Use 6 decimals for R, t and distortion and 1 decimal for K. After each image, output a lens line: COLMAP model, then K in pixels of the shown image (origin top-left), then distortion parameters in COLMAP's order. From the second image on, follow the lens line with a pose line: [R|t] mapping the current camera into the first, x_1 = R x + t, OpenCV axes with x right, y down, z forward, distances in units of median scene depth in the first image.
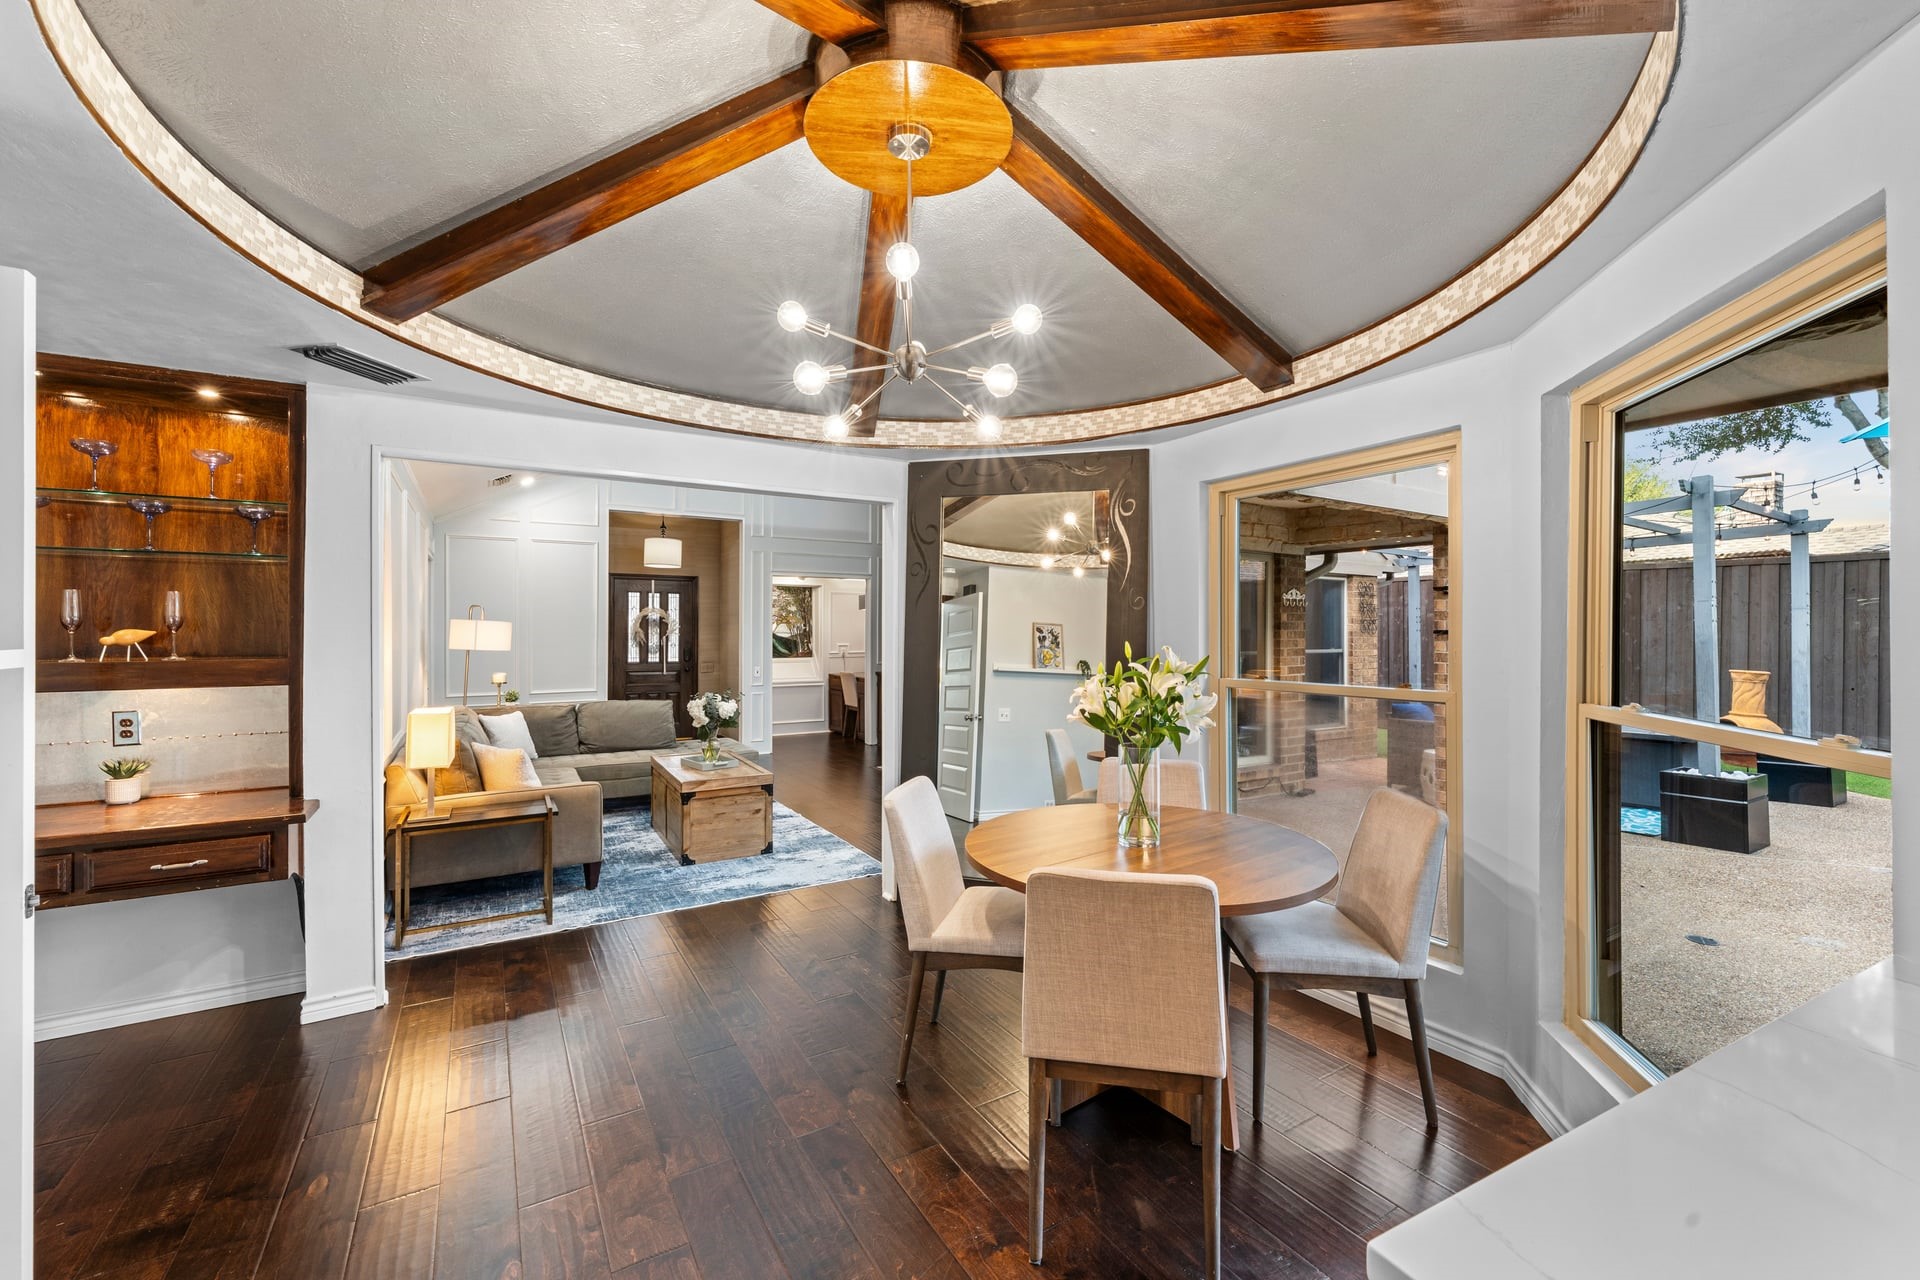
lens RADIAL K [[789.7, 0, 960.0], [0, 789.7, 640.0], [0, 0, 1]] dist [-0.002336, 0.000269]
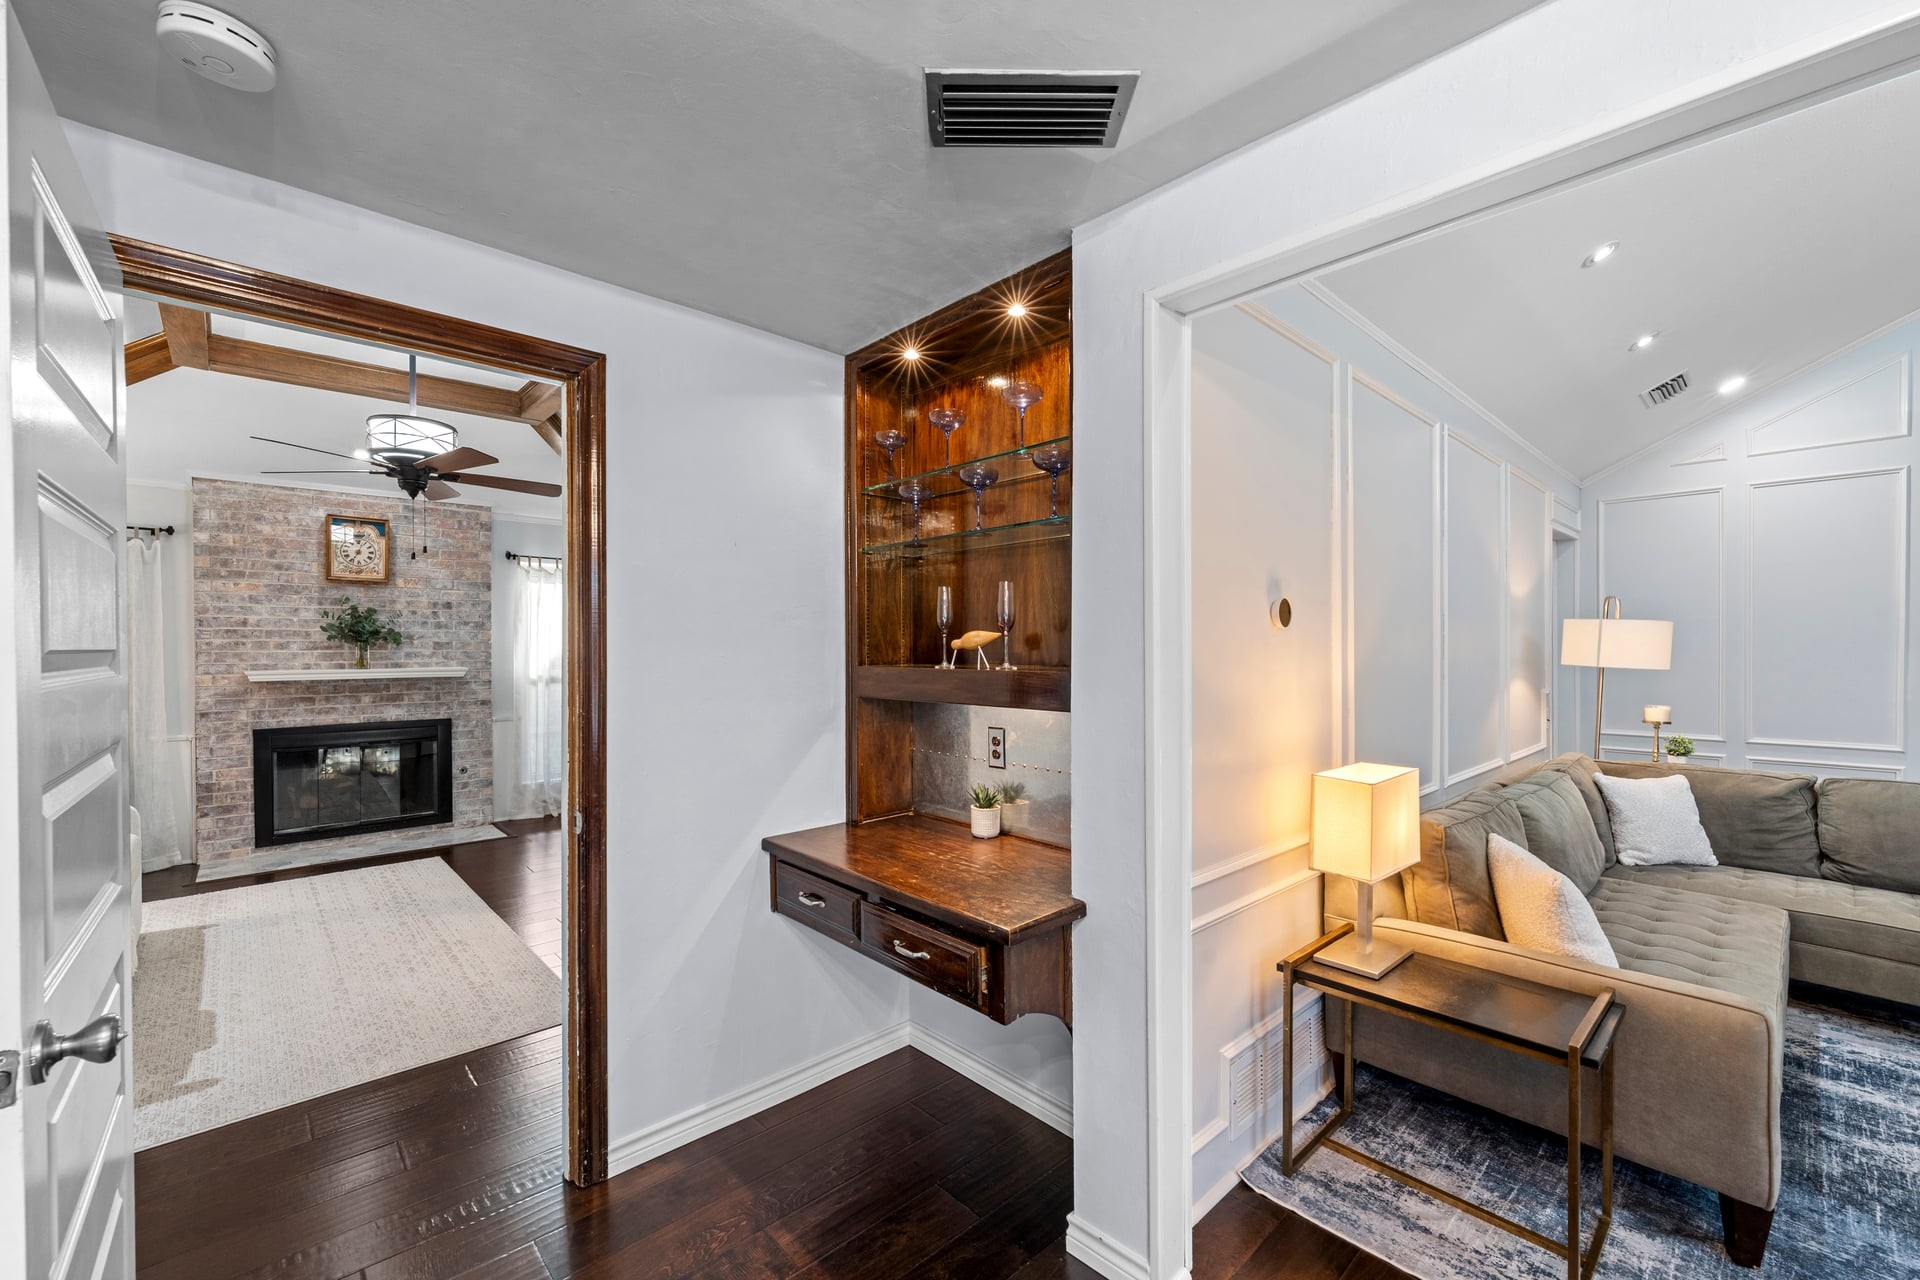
lens RADIAL K [[789.7, 0, 960.0], [0, 789.7, 640.0], [0, 0, 1]] dist [-0.002336, 0.000269]
pose [[0.212929, -0.001781, -0.977066, -0.173588], [-0.011221, 0.999928, -0.004268, 0.000189], [0.977003, 0.011872, 0.212894, 0.576798]]
